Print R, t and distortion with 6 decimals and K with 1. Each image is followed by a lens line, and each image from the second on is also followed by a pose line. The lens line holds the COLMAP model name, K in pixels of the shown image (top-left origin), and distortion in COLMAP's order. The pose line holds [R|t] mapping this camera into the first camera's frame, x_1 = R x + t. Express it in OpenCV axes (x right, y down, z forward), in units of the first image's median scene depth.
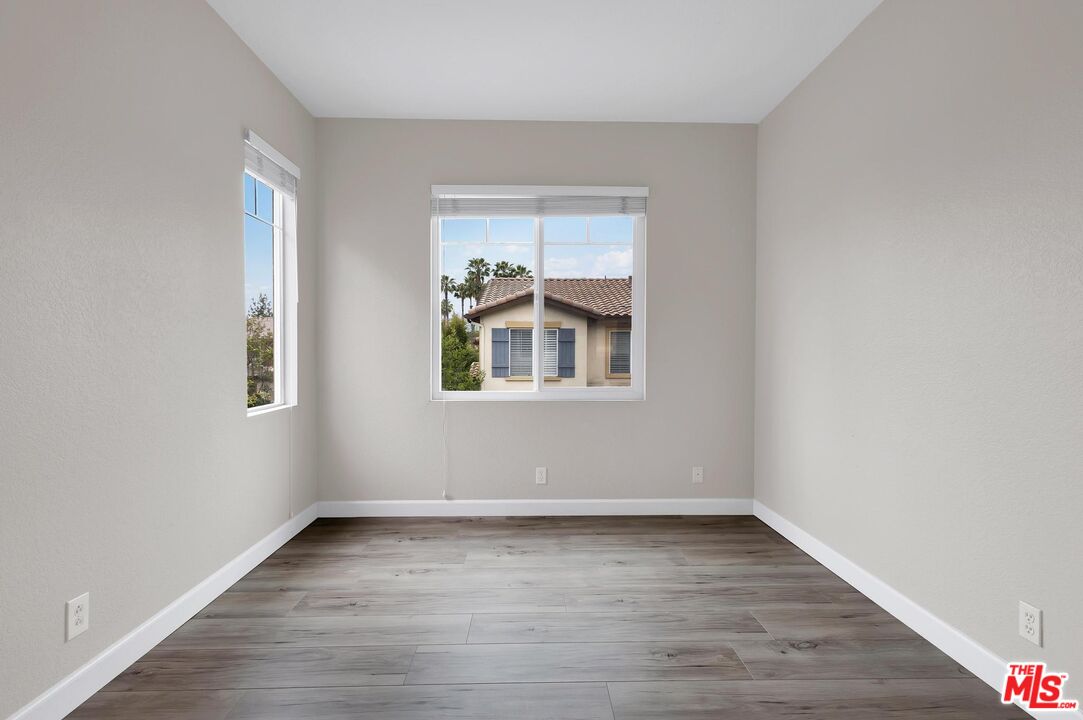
lens RADIAL K [[527.2, 0, 545.5], [0, 527.2, 353.0], [0, 0, 1]] dist [0.018839, 0.000944]
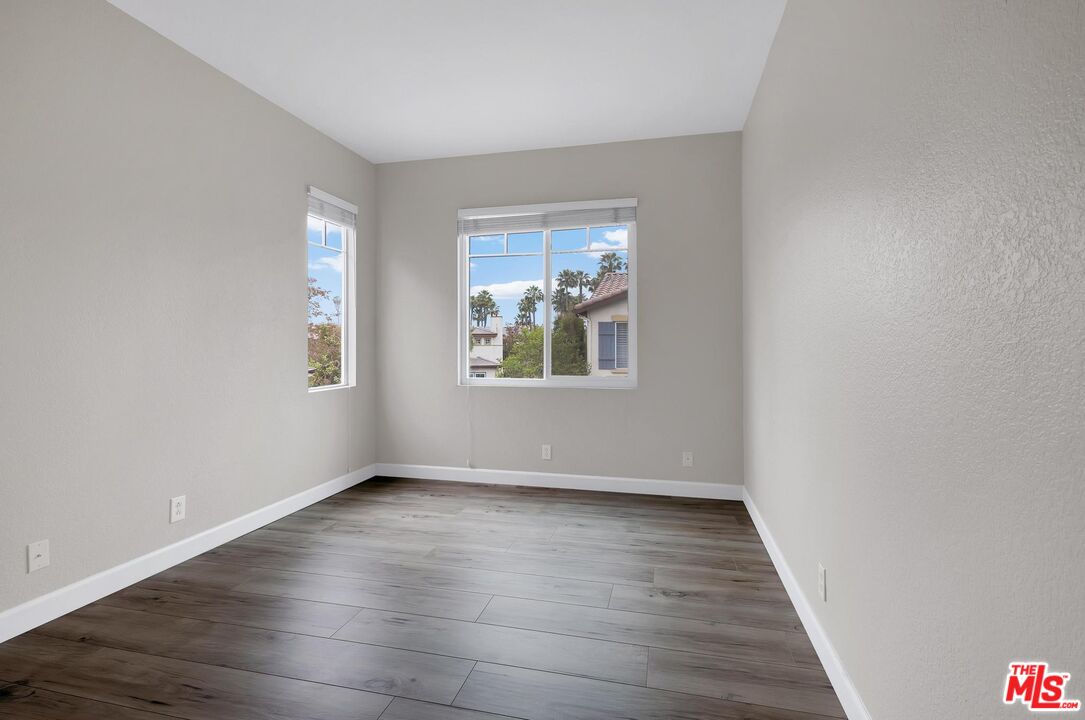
lens RADIAL K [[528.1, 0, 542.2], [0, 528.1, 338.9], [0, 0, 1]] dist [0.018839, 0.000944]
pose [[0.963352, -0.003990, -0.268211, 0.337612], [0.000309, 0.999905, -0.013764, -0.000441], [0.268240, 0.013177, 0.963262, -0.142676]]
